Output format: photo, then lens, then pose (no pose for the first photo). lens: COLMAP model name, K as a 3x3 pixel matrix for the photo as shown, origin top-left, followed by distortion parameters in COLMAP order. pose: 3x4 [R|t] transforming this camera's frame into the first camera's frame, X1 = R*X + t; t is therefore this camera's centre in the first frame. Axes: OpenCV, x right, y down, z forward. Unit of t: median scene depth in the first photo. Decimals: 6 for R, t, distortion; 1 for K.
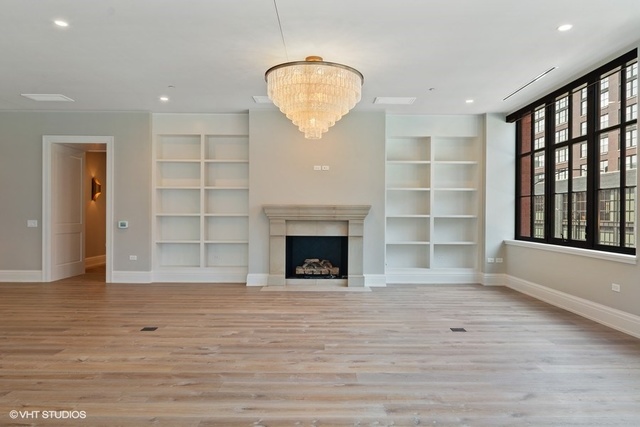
lens RADIAL K [[432.7, 0, 320.0], [0, 432.7, 213.5], [0, 0, 1]] dist [-0.000675, 0.000810]
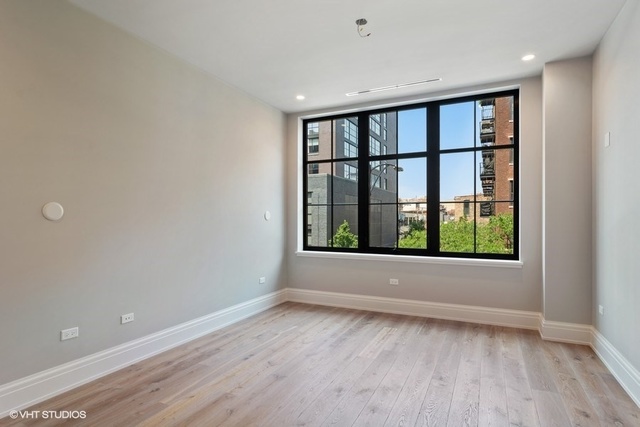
lens RADIAL K [[347.0, 0, 322.4], [0, 347.0, 209.5], [0, 0, 1]] dist [-0.000988, 0.000668]
pose [[0.438585, 0.000268, 0.898690, -0.267091], [0.007577, 0.999963, -0.003996, -0.032107], [-0.898658, 0.008562, 0.438567, 0.778499]]
